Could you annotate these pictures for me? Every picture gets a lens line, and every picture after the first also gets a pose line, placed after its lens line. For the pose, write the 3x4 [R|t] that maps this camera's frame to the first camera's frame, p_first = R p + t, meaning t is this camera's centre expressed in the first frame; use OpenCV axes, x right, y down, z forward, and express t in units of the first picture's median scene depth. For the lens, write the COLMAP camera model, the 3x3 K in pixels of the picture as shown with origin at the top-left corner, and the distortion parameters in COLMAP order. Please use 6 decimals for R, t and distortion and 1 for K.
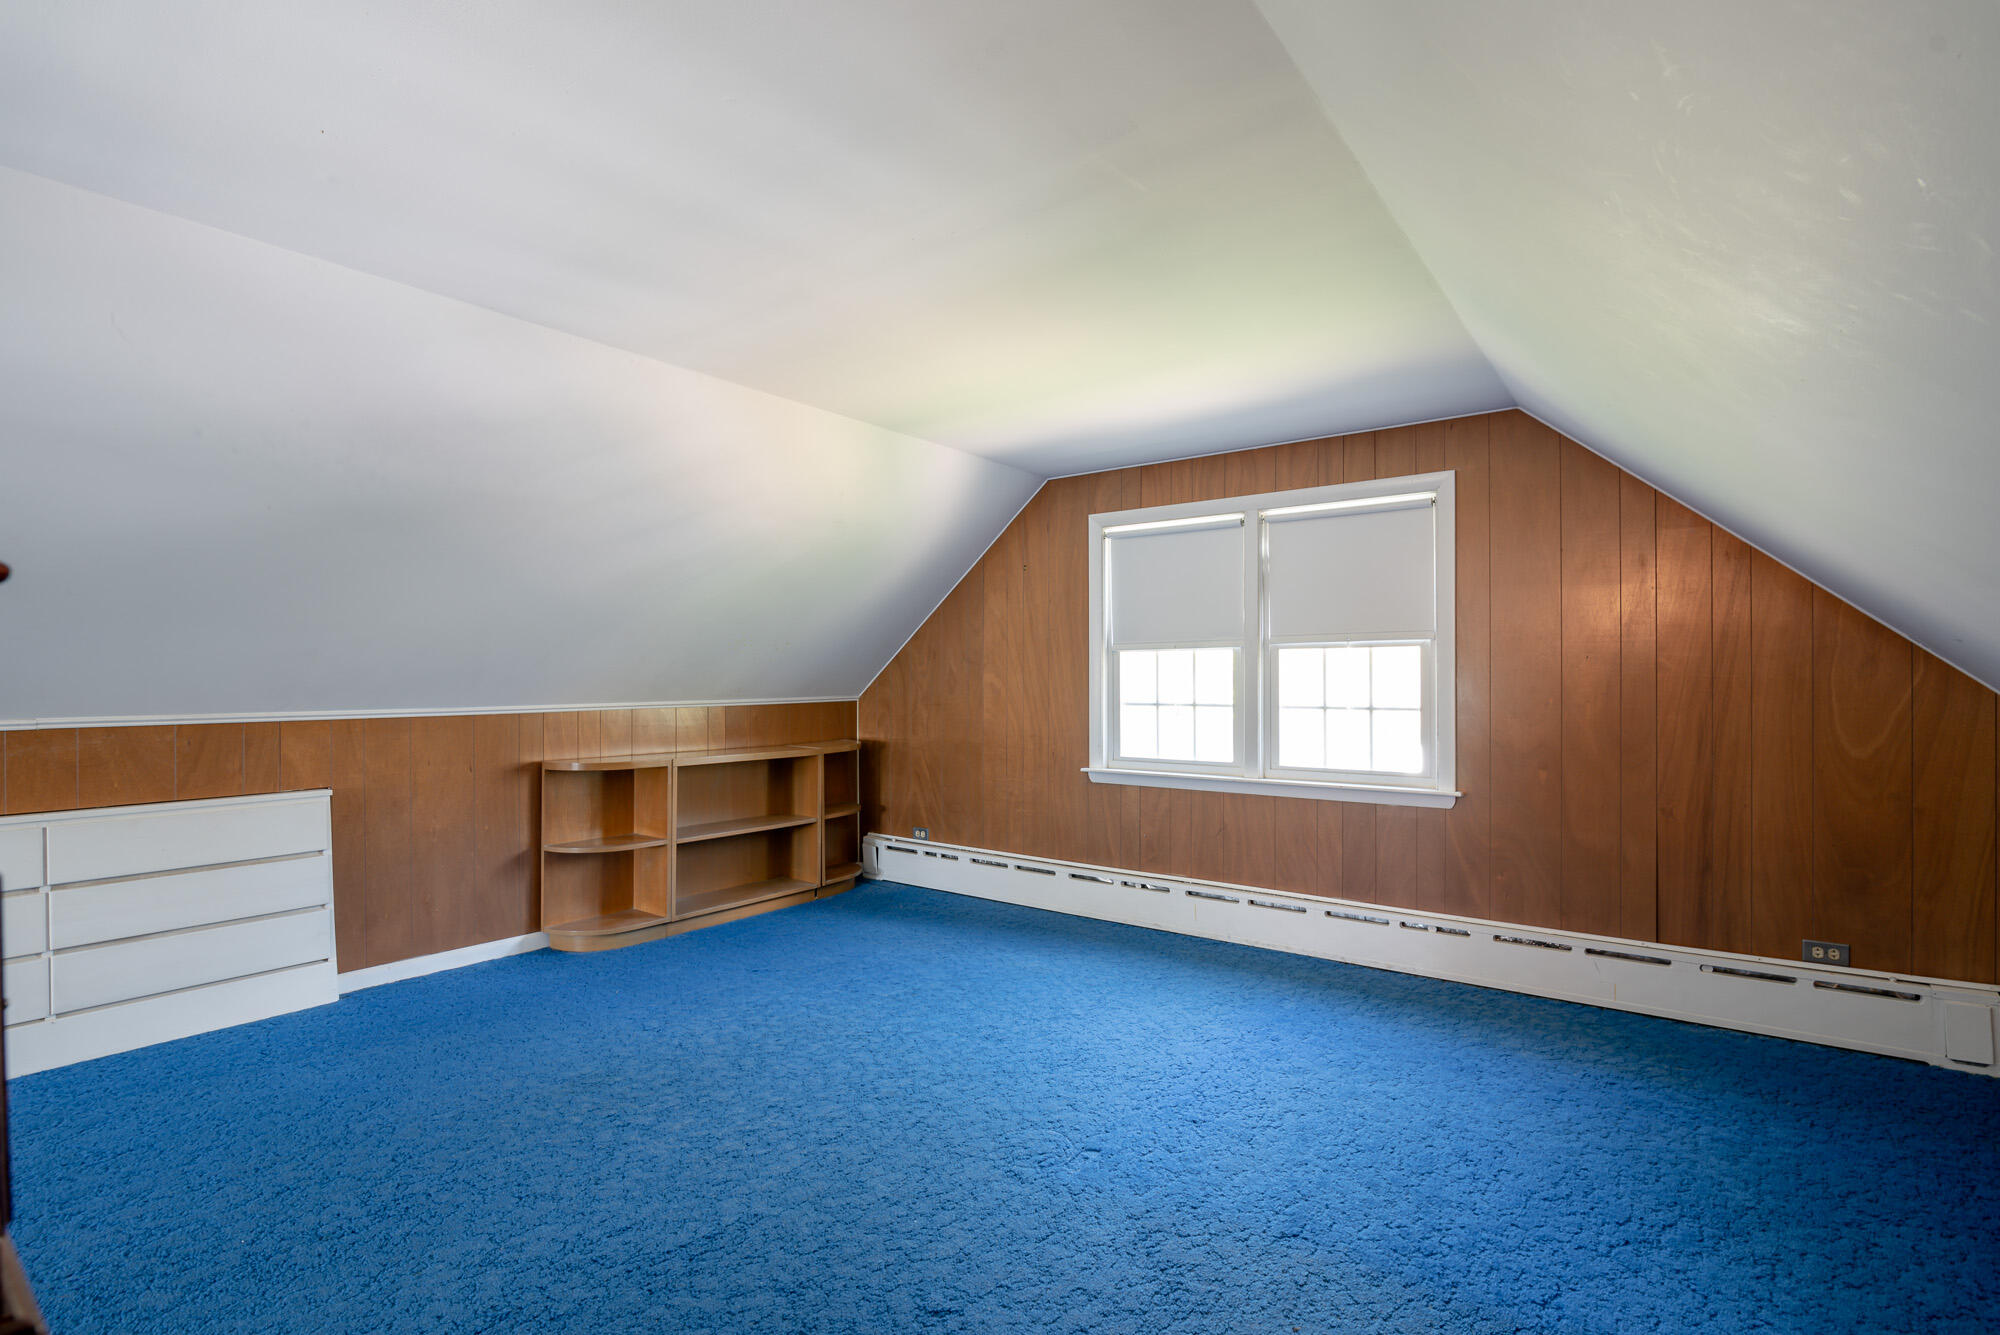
lens RADIAL K [[950.4, 0, 1005.5], [0, 950.4, 675.2], [0, 0, 1]] dist [-0.003796, -0.000604]
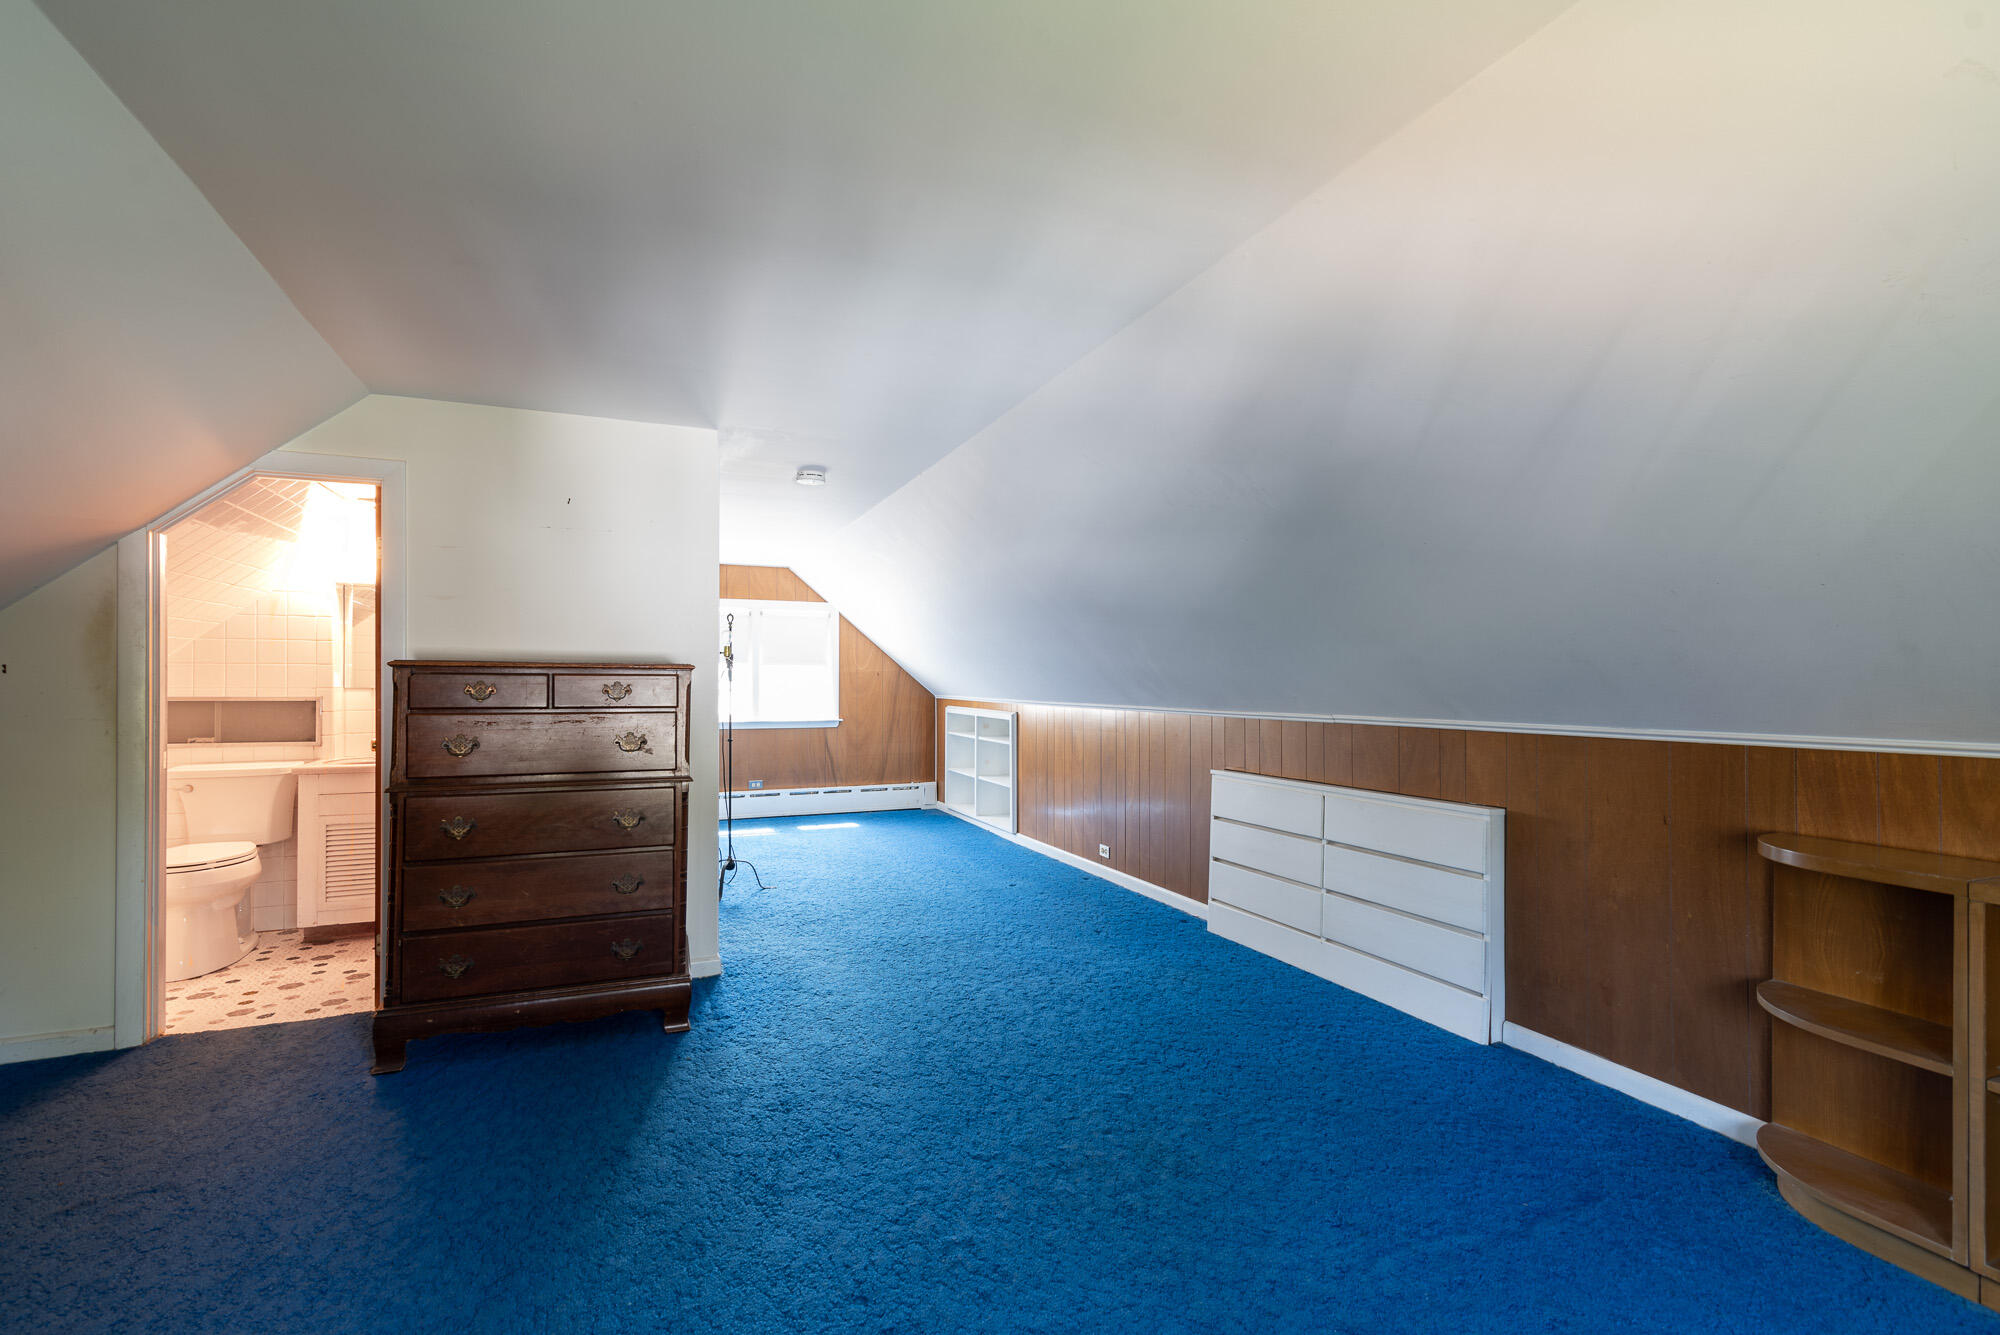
lens RADIAL K [[950.4, 0, 1005.5], [0, 950.4, 675.2], [0, 0, 1]] dist [-0.003796, -0.000604]
pose [[-0.507423, -0.000817, -0.861697, 0.252079], [-0.002045, 0.999998, 0.000256, -0.003986], [0.861695, 0.001892, -0.507424, 0.914265]]
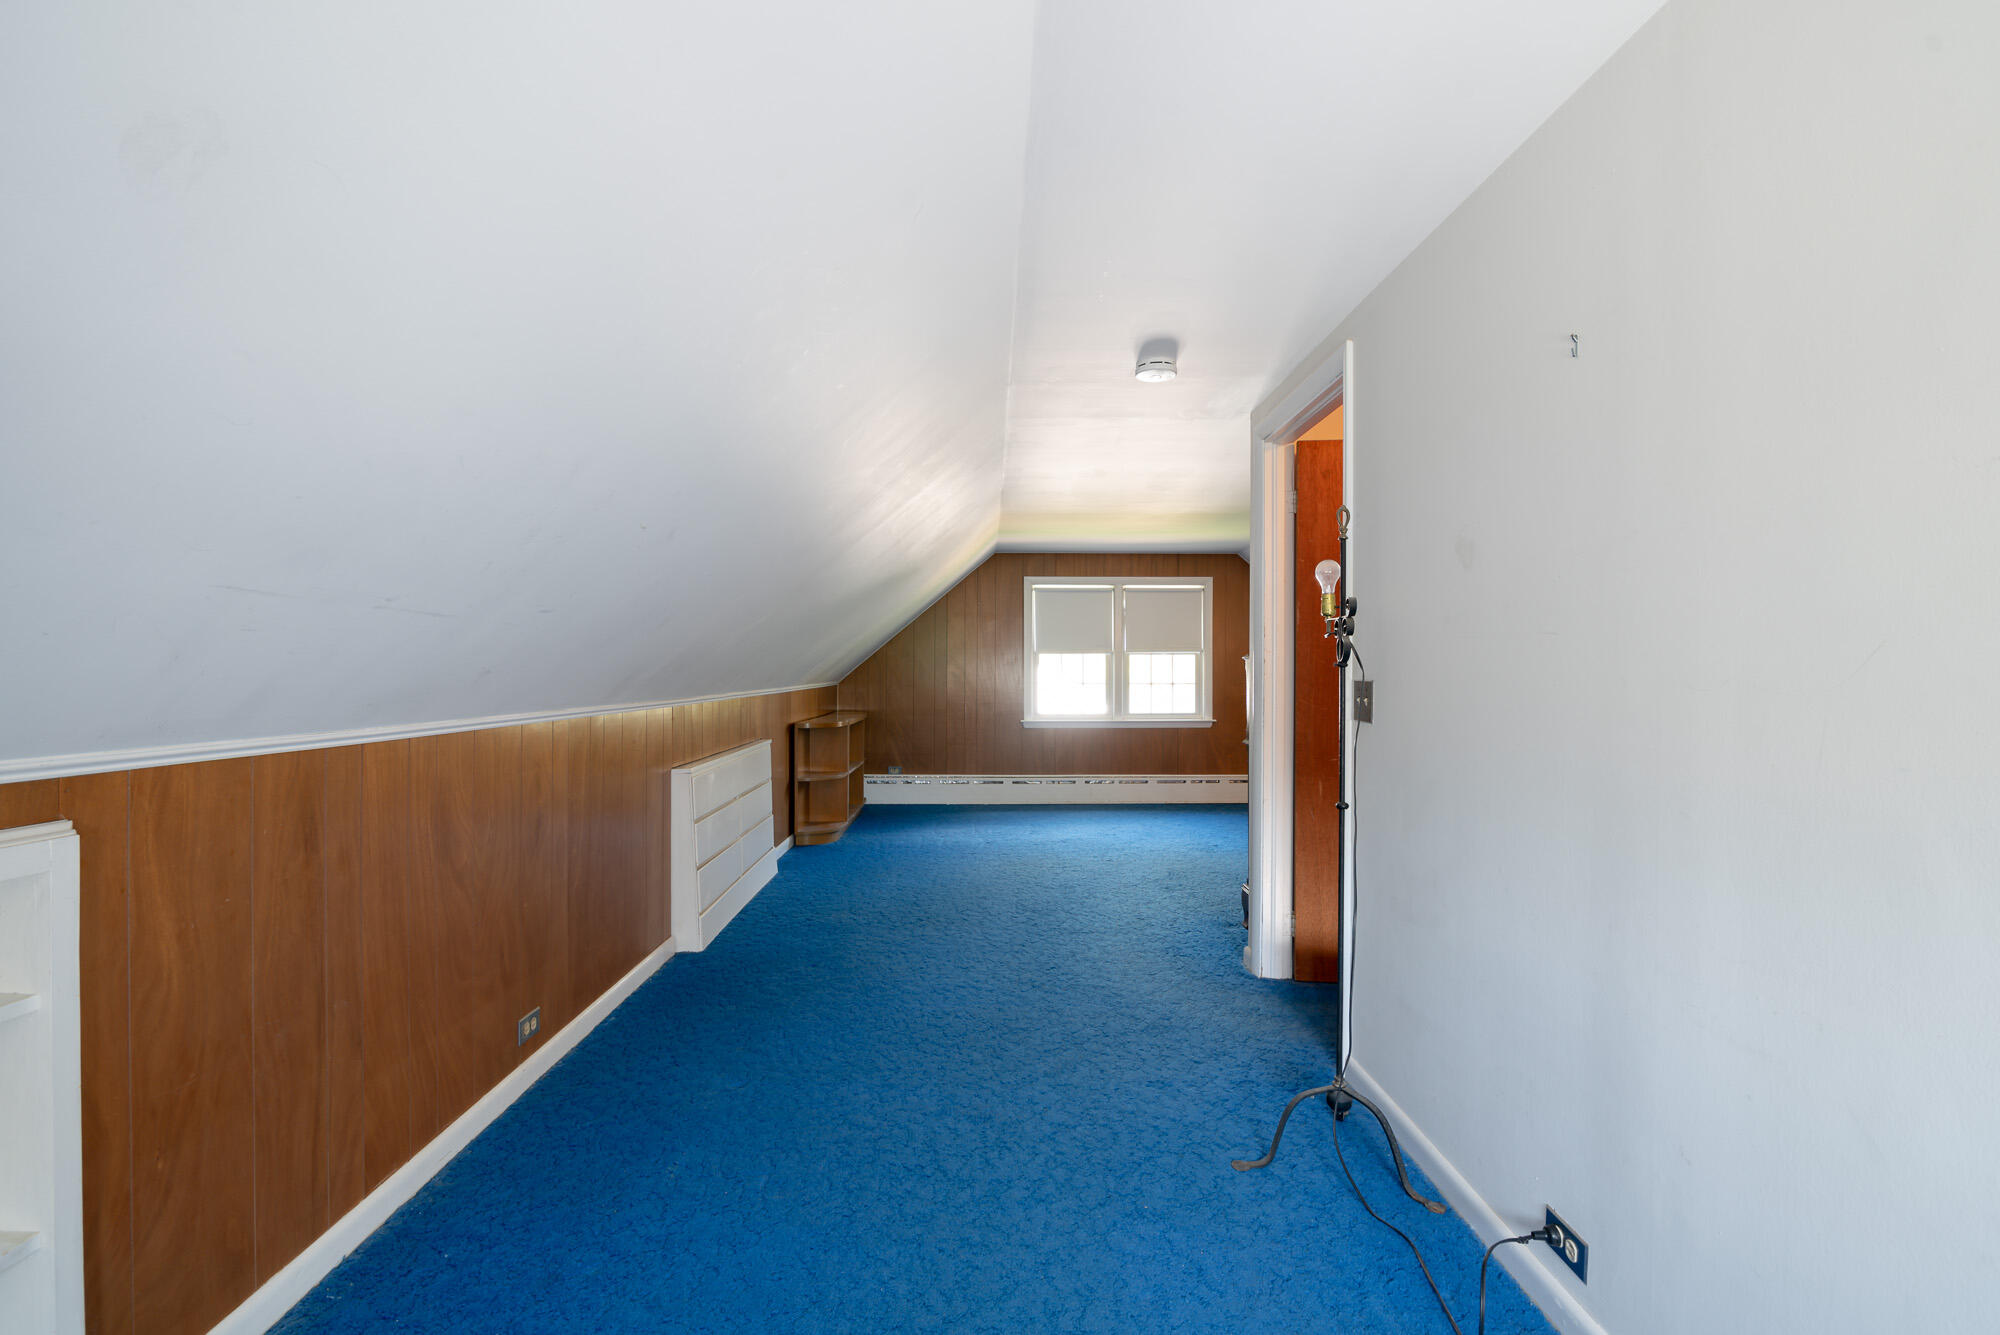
lens RADIAL K [[950.4, 0, 1005.5], [0, 950.4, 675.2], [0, 0, 1]] dist [-0.003796, -0.000604]
pose [[0.768850, 0.000279, 0.639429, -1.182909], [-0.001779, 0.999997, 0.001704, 0.012356], [-0.639426, -0.002448, 0.768849, -0.370227]]
